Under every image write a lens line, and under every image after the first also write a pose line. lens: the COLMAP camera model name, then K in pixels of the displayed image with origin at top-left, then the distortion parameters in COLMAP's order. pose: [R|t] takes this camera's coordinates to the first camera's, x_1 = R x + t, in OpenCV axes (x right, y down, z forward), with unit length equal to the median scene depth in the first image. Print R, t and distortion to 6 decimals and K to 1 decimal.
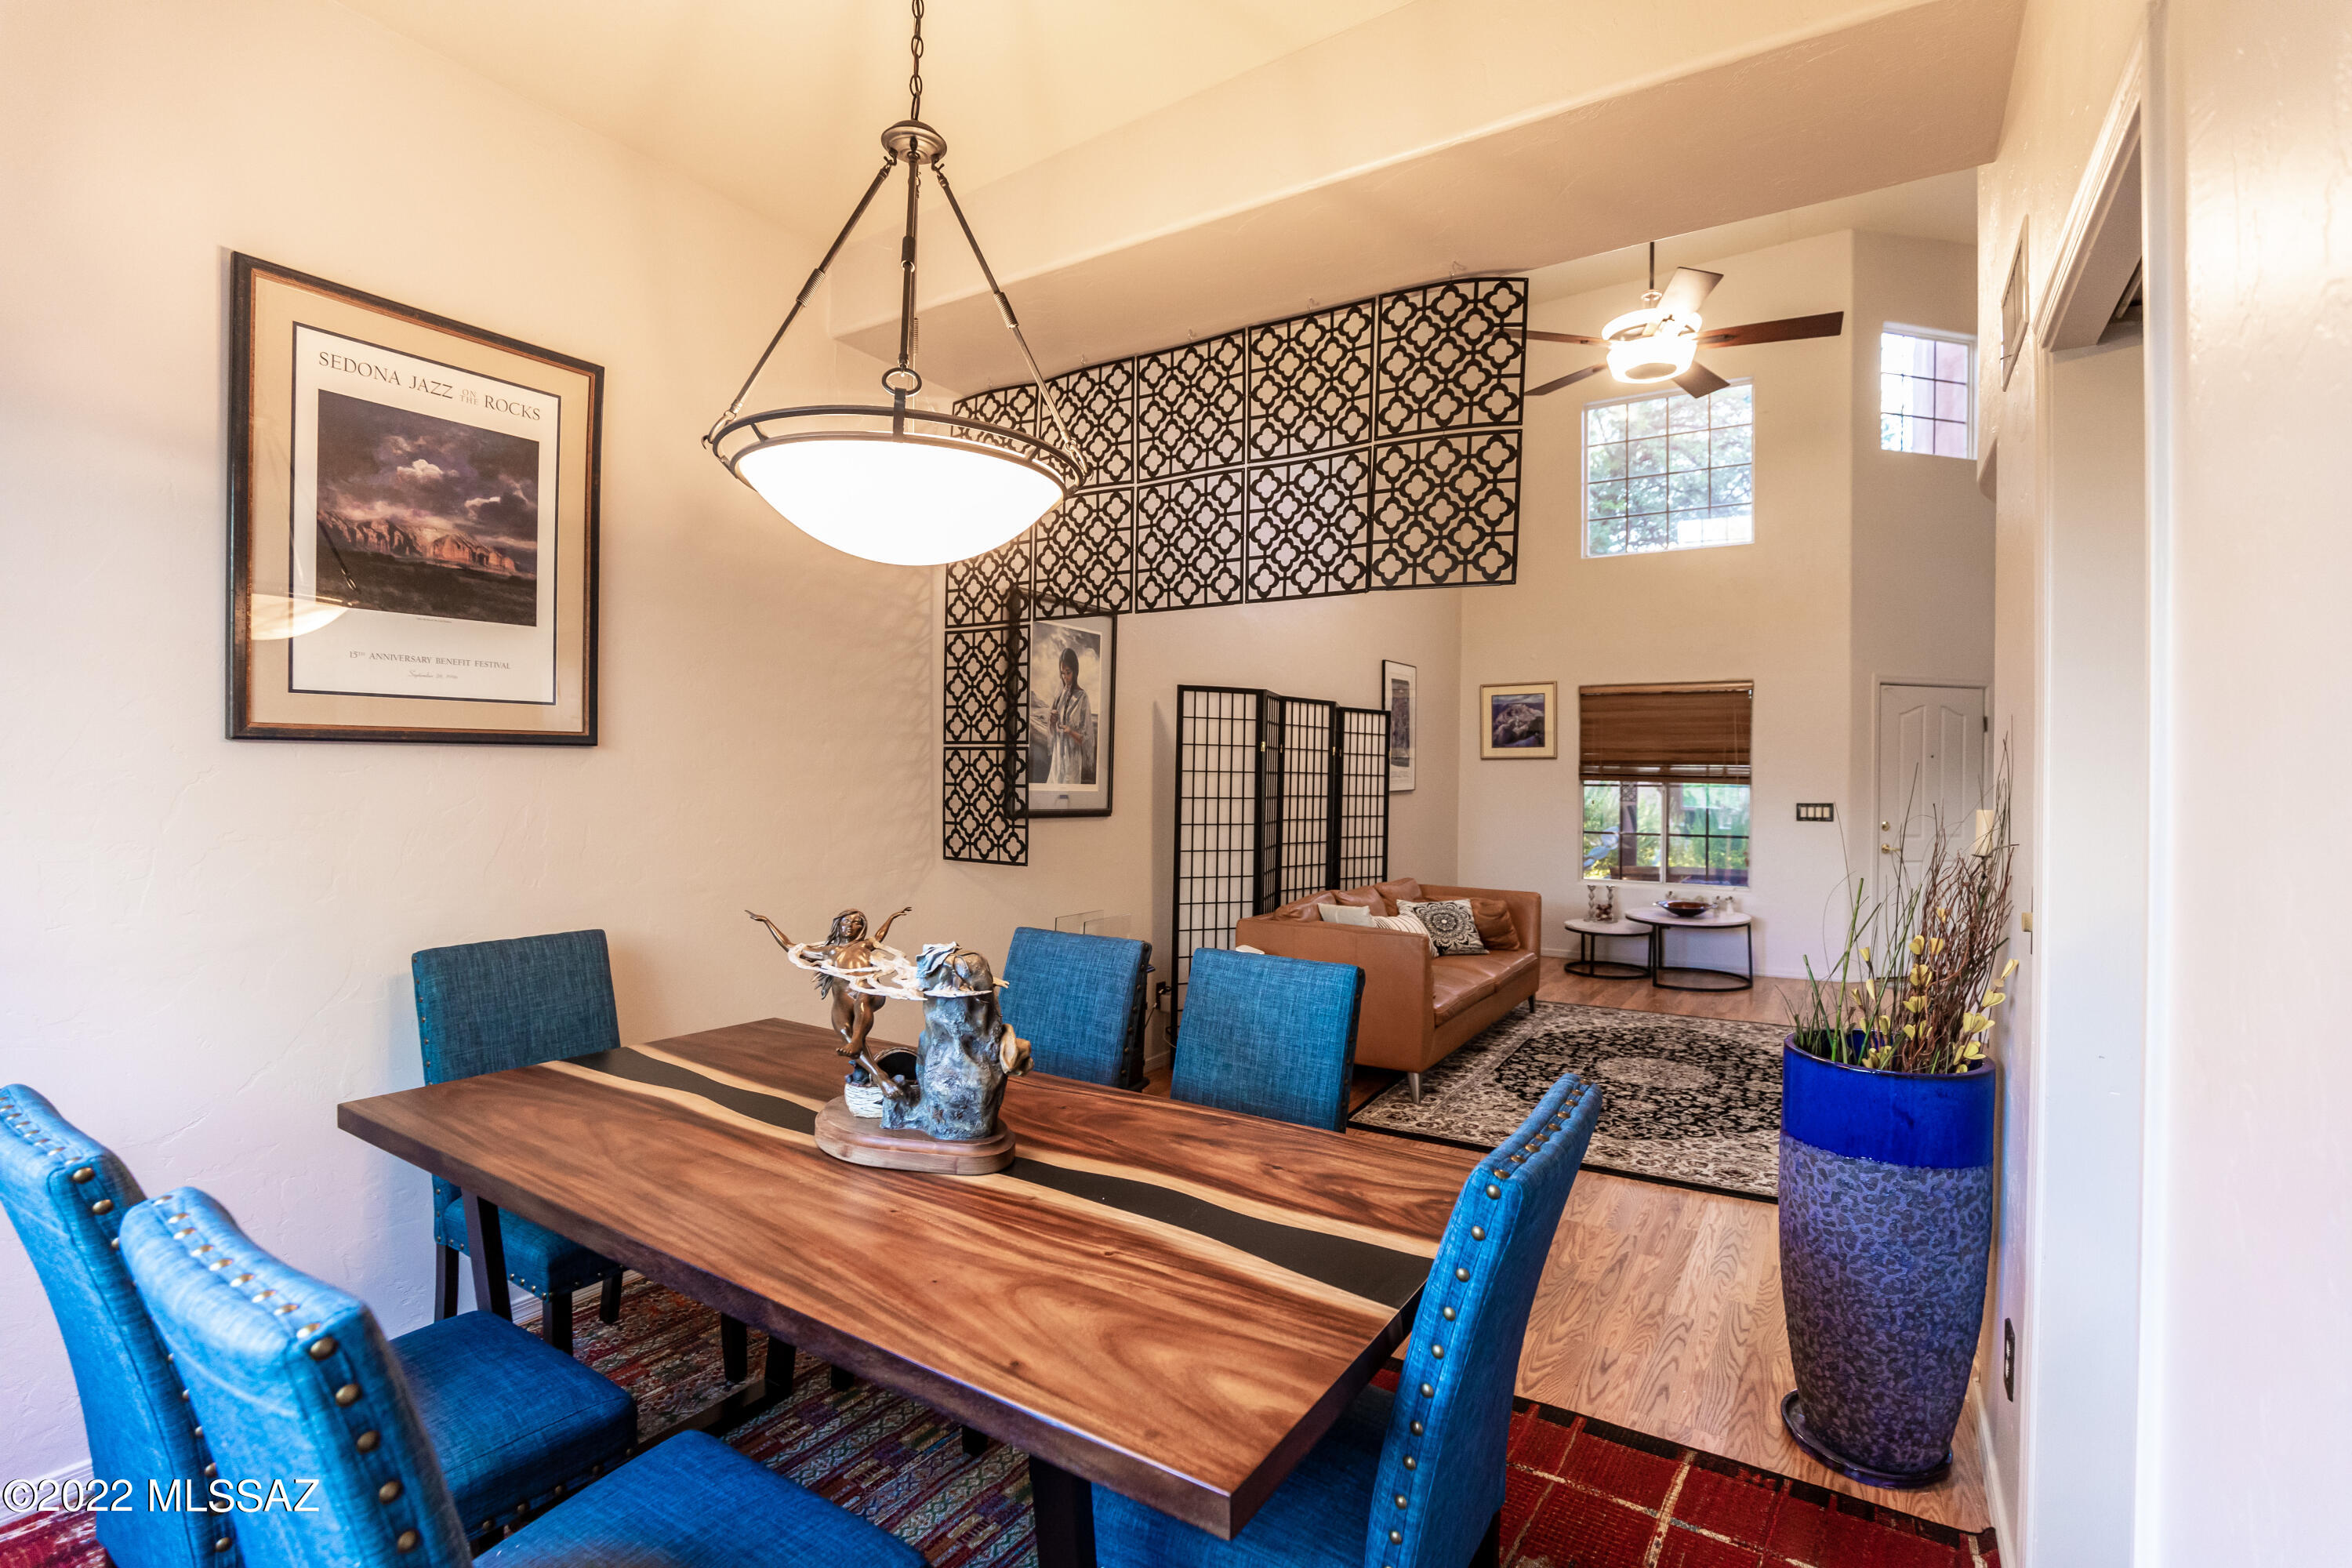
lens RADIAL K [[1075.5, 0, 1195.9], [0, 1075.5, 796.9], [0, 0, 1]] dist [-0.031463, -0.000068]
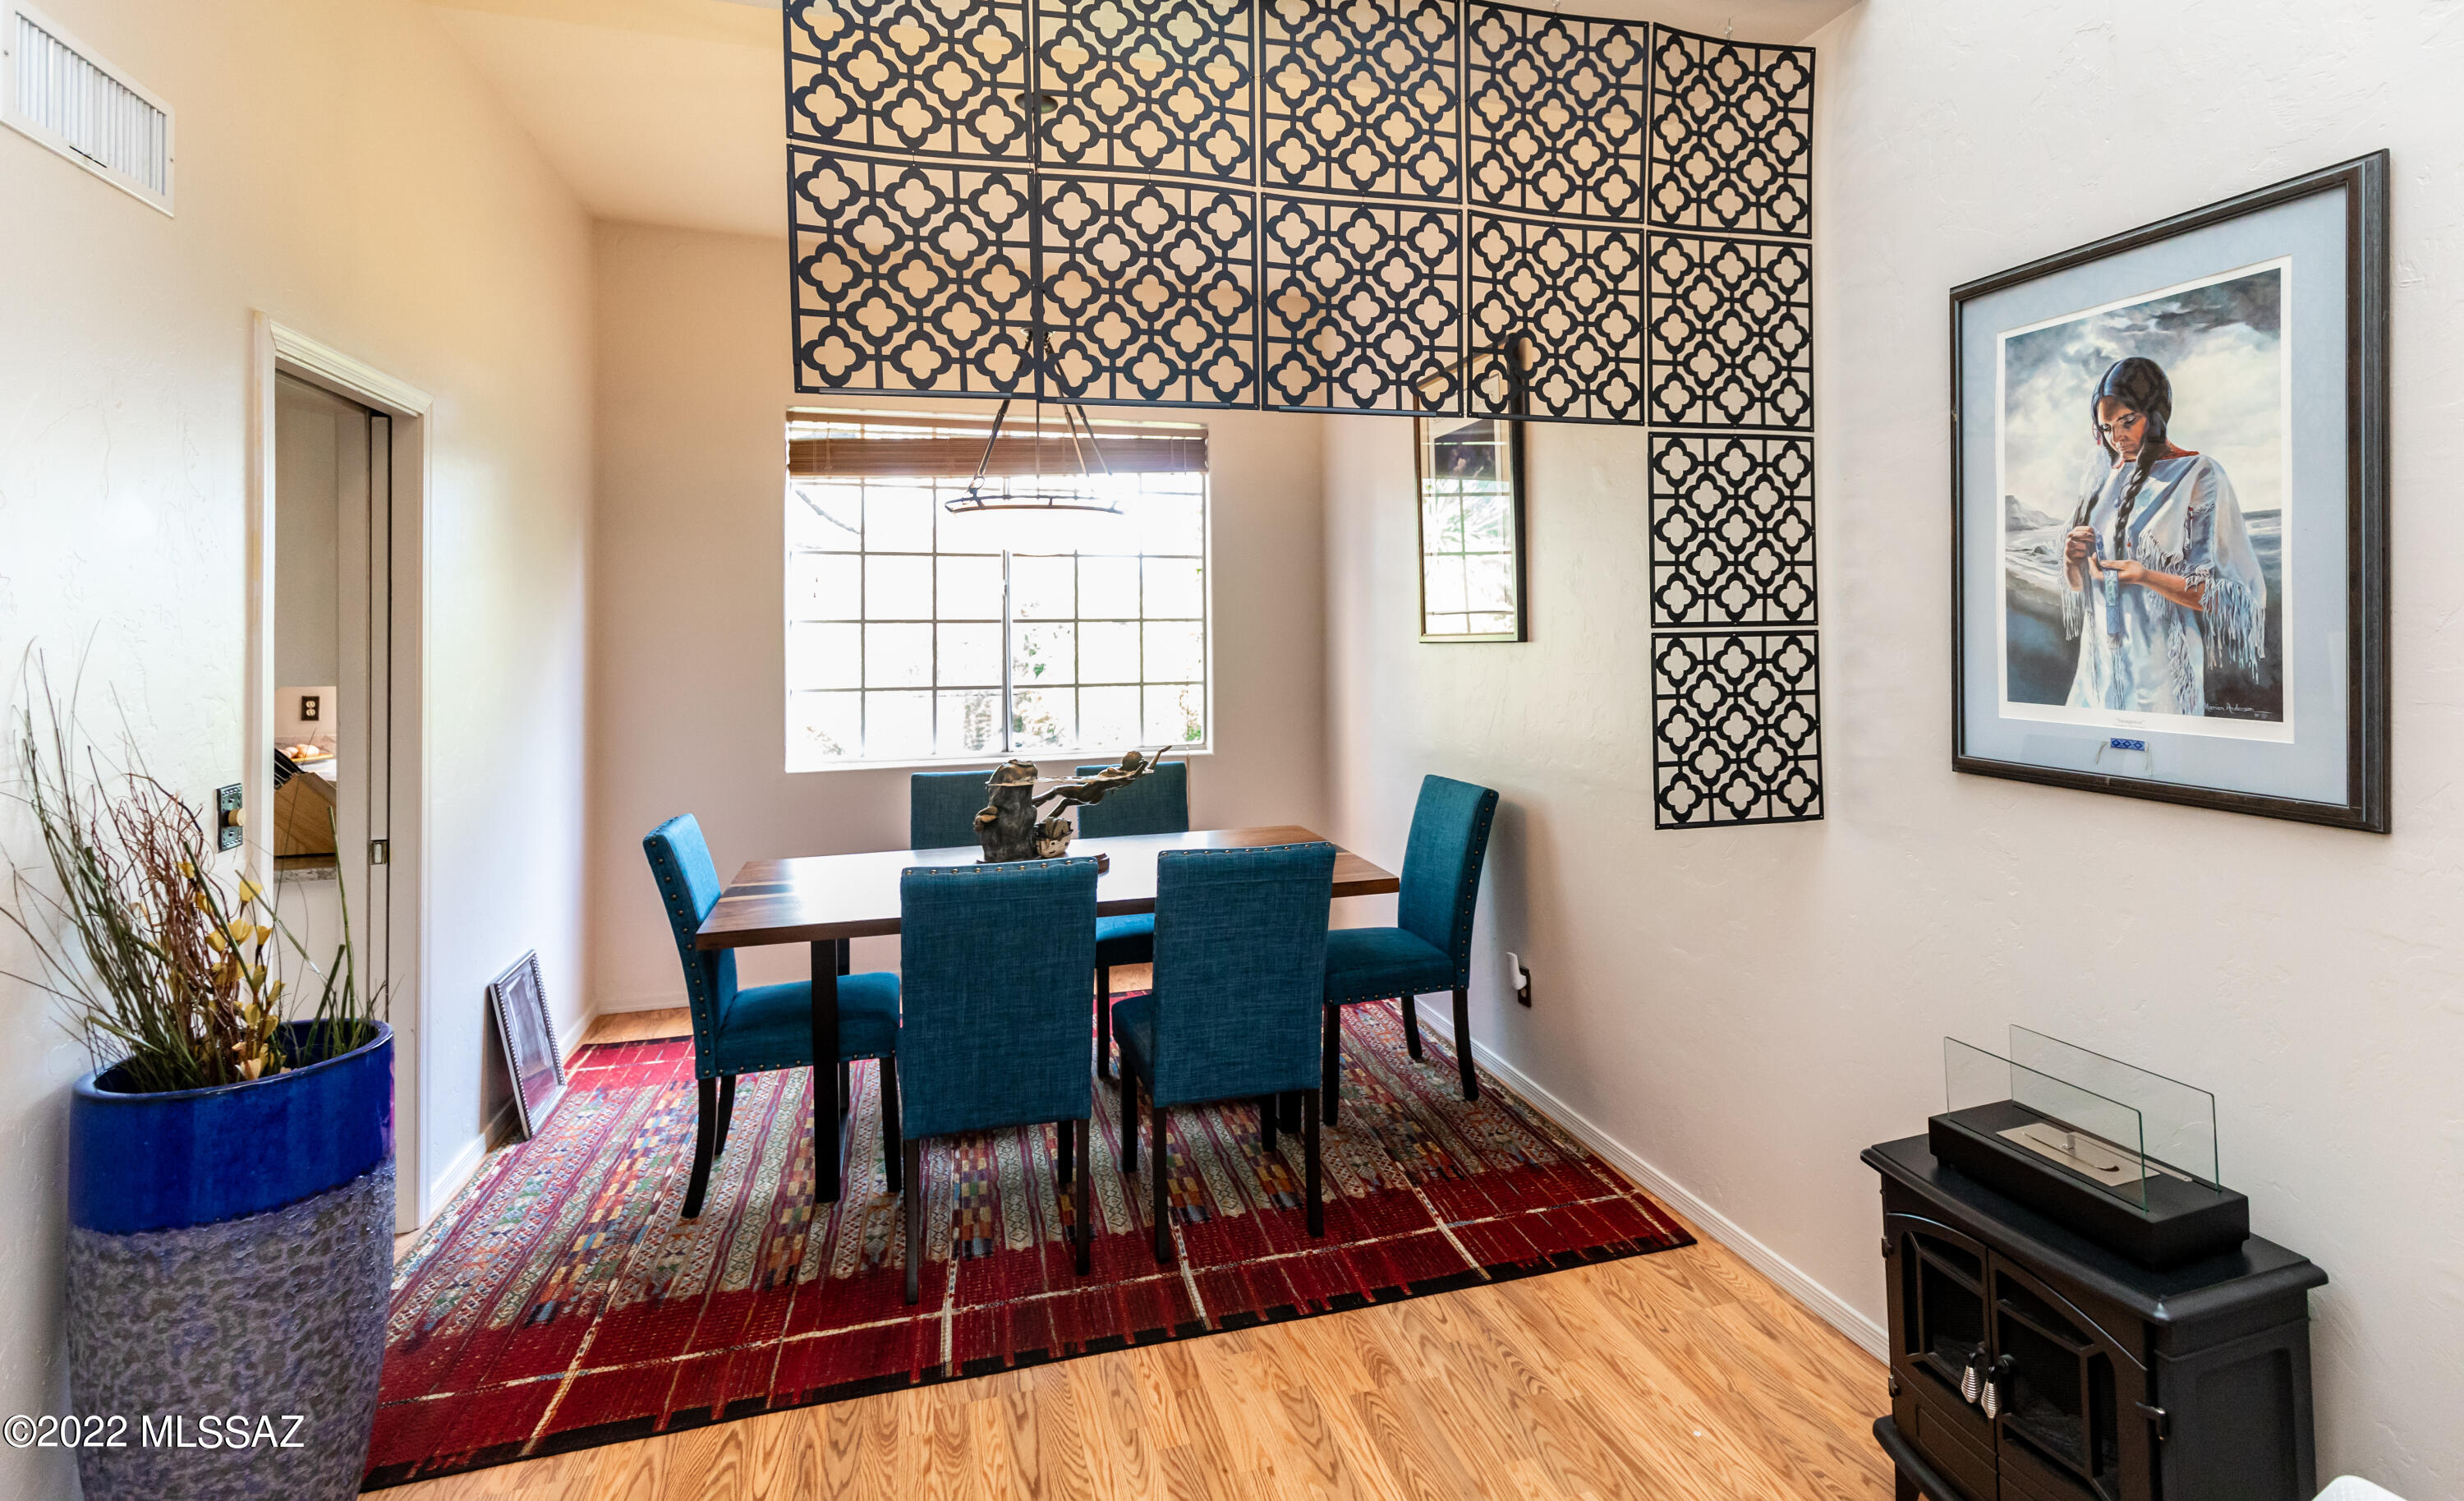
lens RADIAL K [[1190.6, 0, 1265.8], [0, 1190.6, 630.0], [0, 0, 1]] dist [0.026697, 0.000364]
pose [[-0.658426, -0.008565, -0.752596, 0.350371], [-0.015432, 0.999879, 0.002122, -0.032211], [0.752487, 0.013011, -0.658479, 0.901464]]
